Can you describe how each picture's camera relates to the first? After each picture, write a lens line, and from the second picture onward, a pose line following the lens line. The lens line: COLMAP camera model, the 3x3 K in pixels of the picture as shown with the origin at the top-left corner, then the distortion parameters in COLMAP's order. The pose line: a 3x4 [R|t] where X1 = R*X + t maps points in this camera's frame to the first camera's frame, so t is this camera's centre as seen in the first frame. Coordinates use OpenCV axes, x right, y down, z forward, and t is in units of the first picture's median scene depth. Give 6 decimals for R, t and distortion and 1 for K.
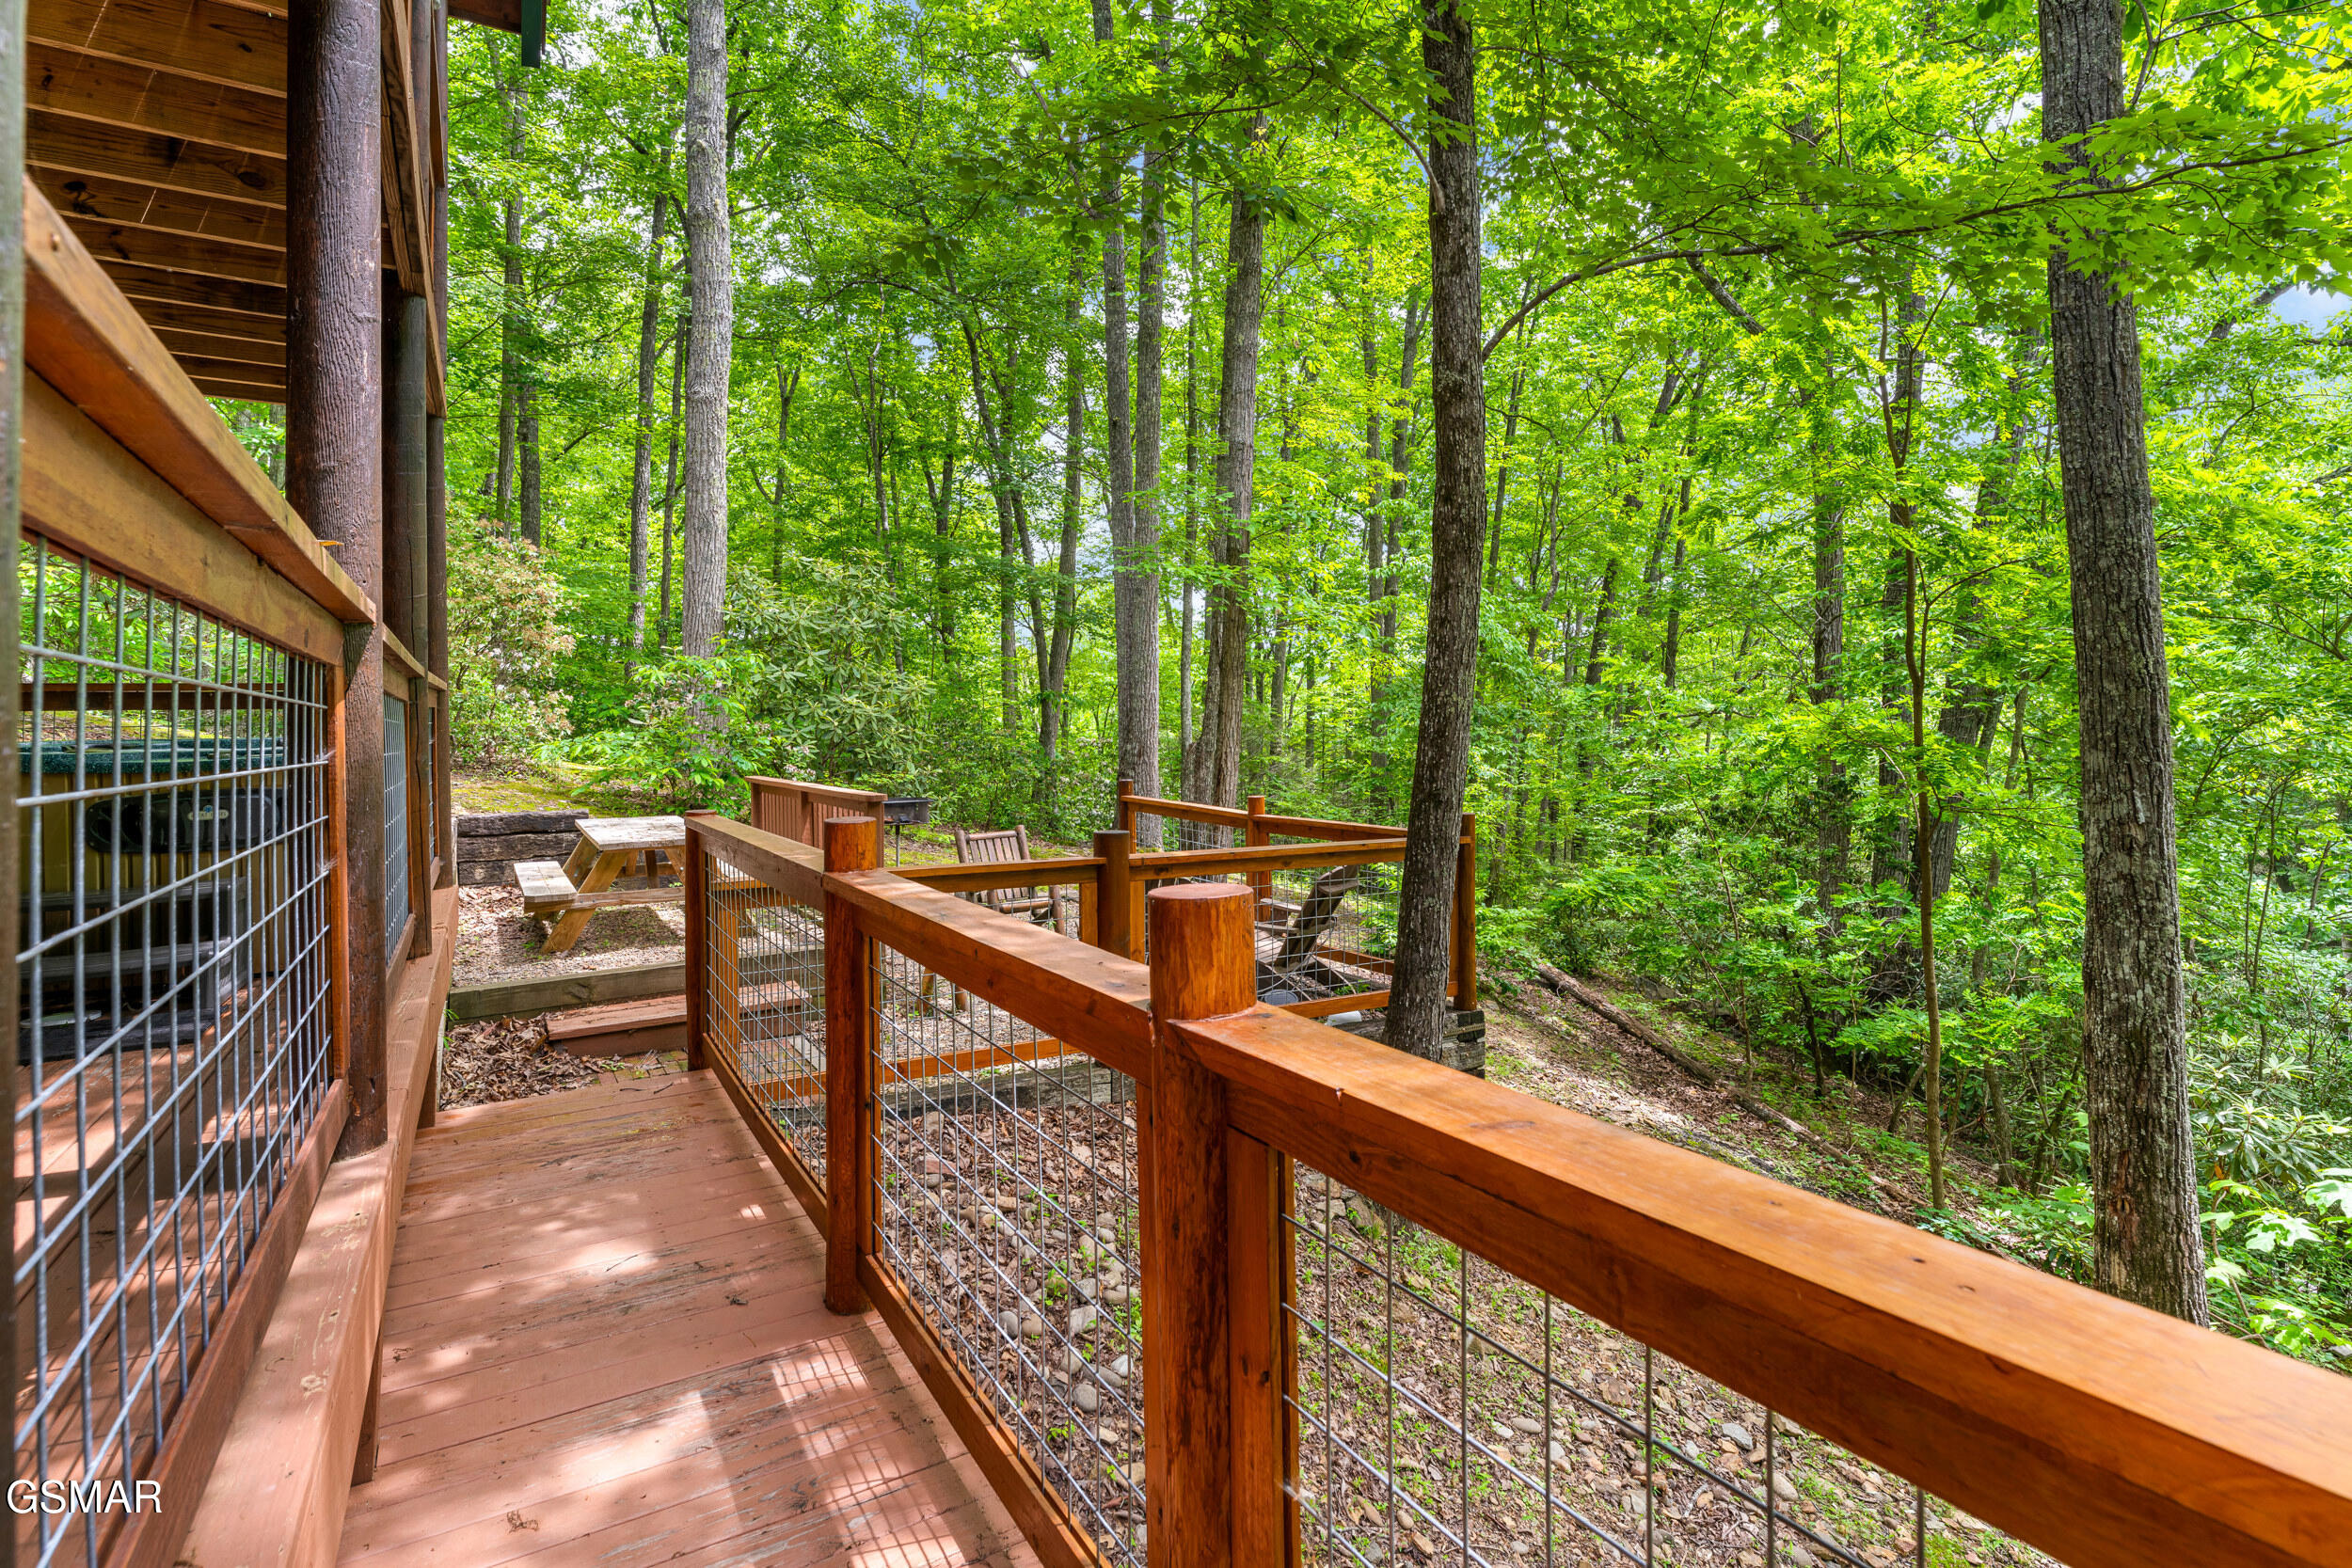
lens RADIAL K [[1130.5, 0, 1171.3], [0, 1130.5, 737.3], [0, 0, 1]] dist [-0.000091, -0.000001]
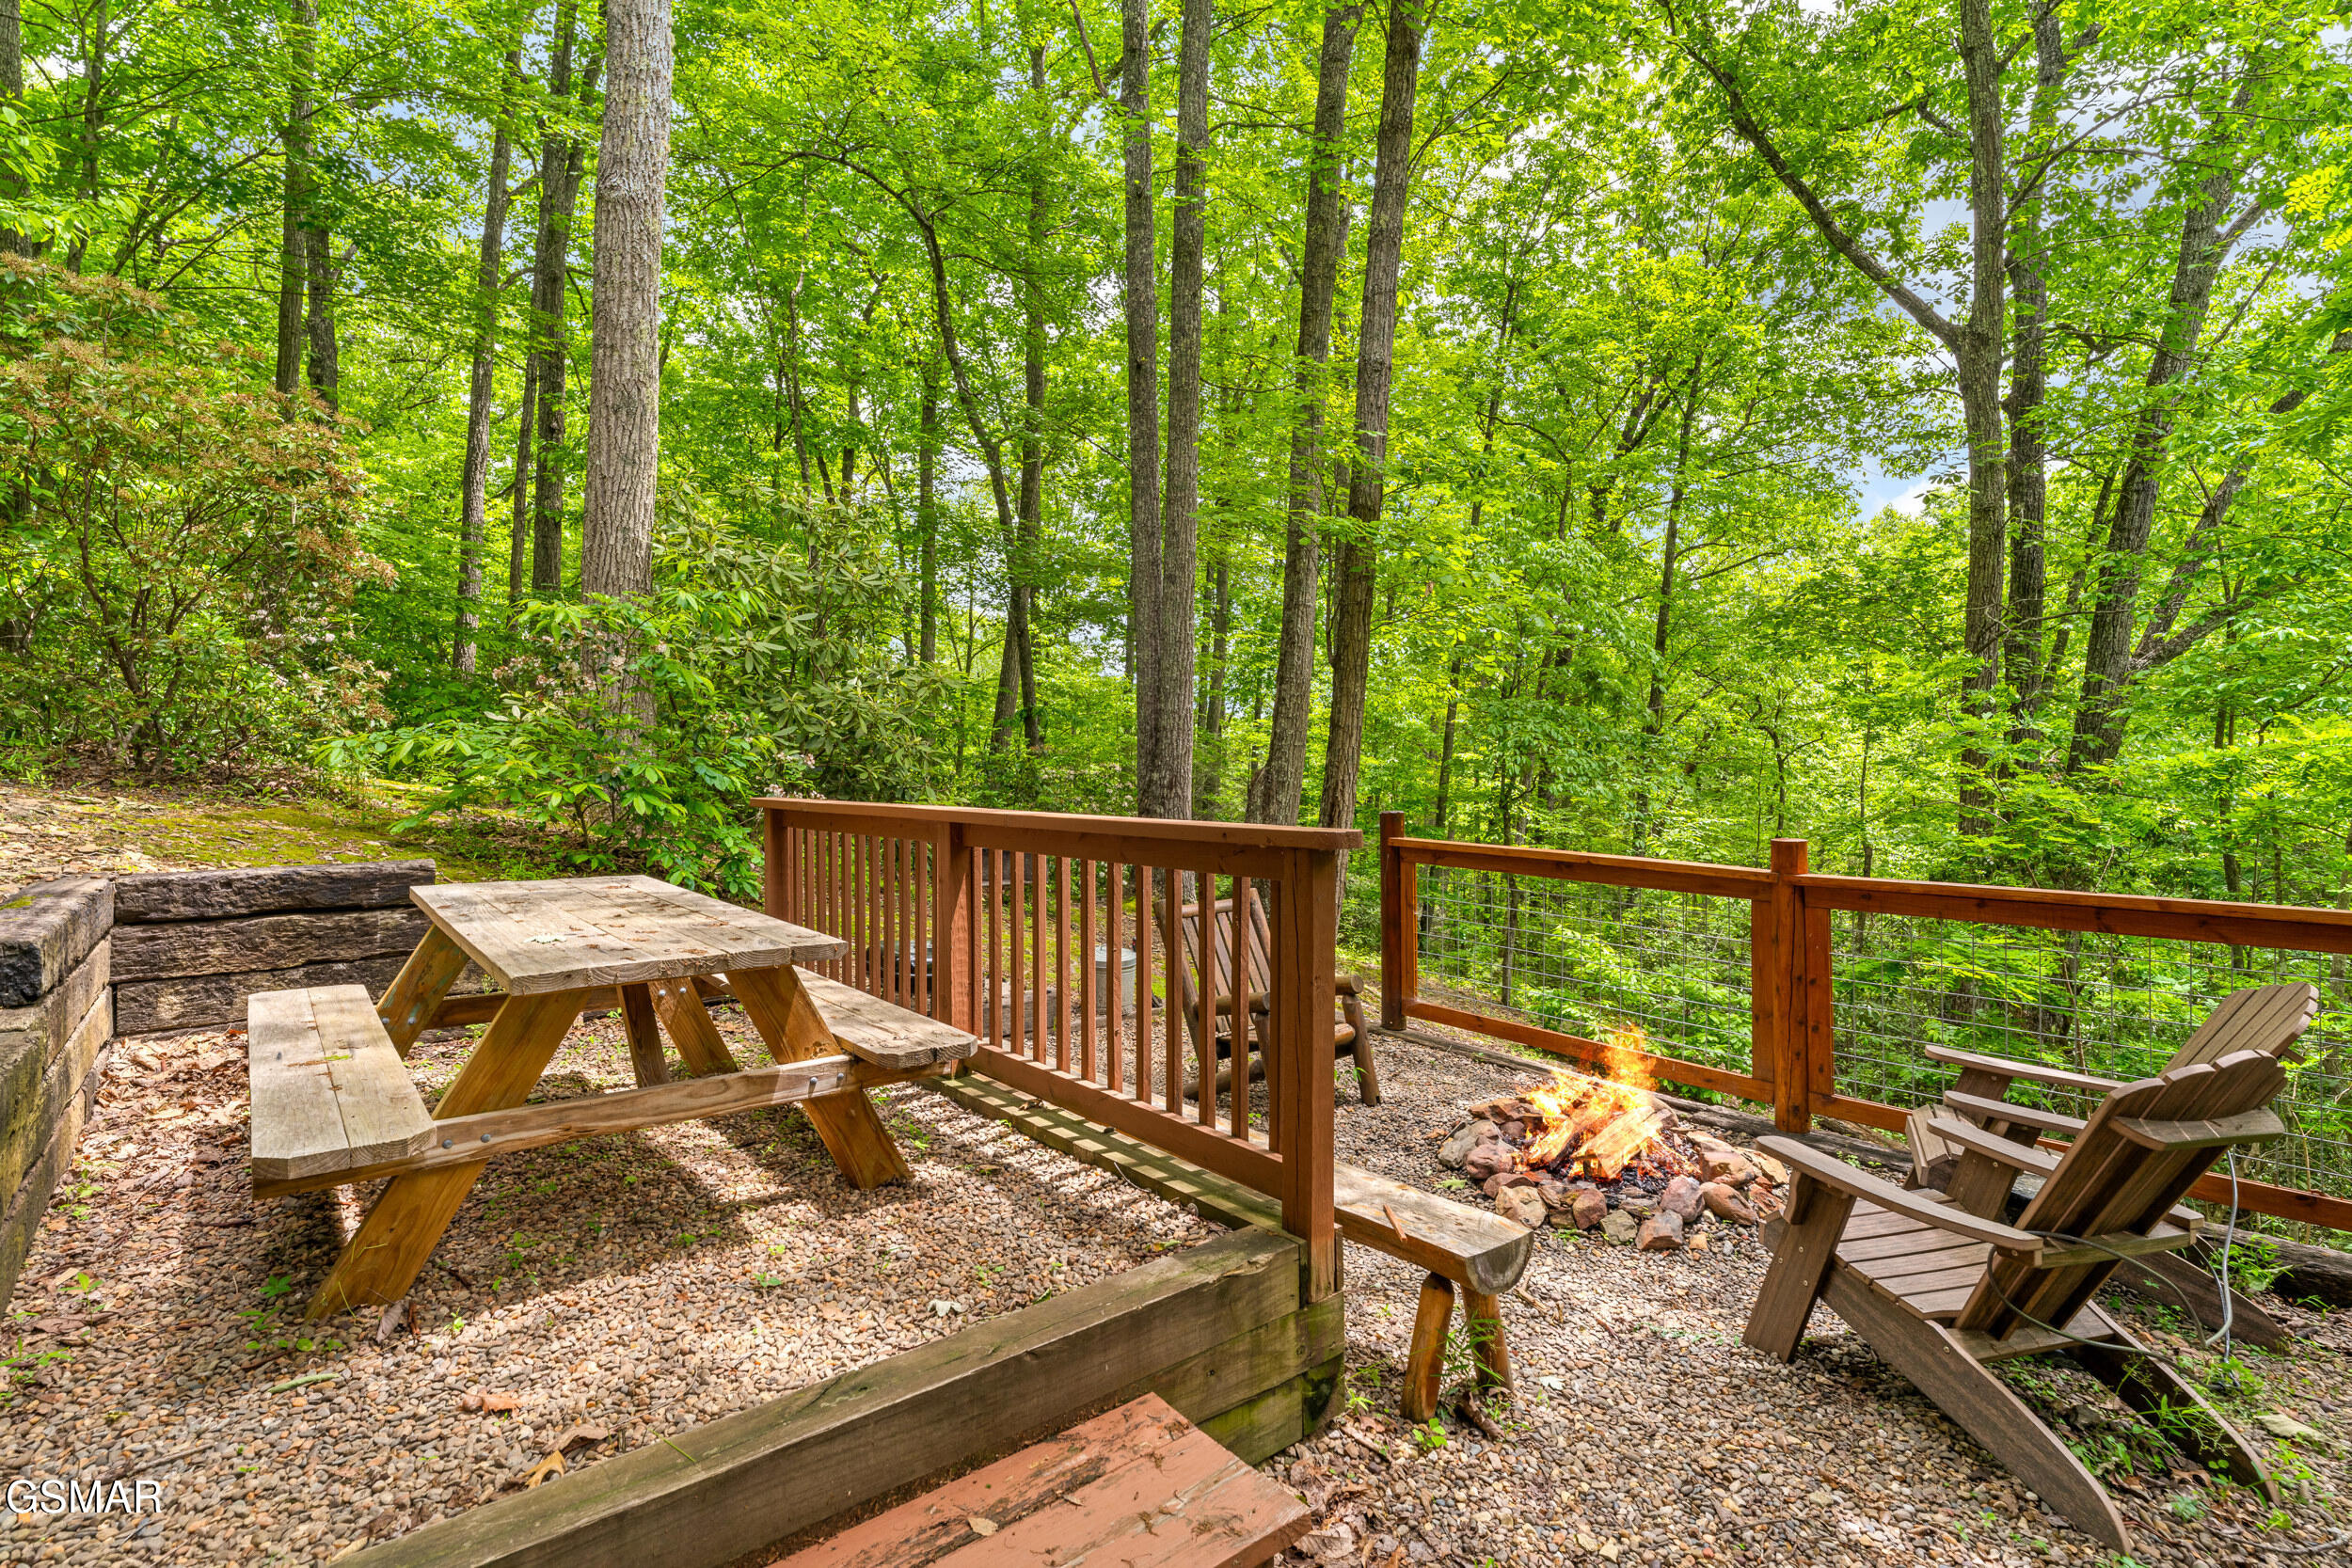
lens RADIAL K [[1078.3, 0, 1176.0], [0, 1078.3, 784.0], [0, 0, 1]] dist [0.000476, 0.000177]
pose [[0.988586, 0.012048, 0.150178, -0.251410], [-0.012334, 0.999923, 0.000974, 0.024647], [-0.150155, -0.002815, 0.988659, 0.459422]]
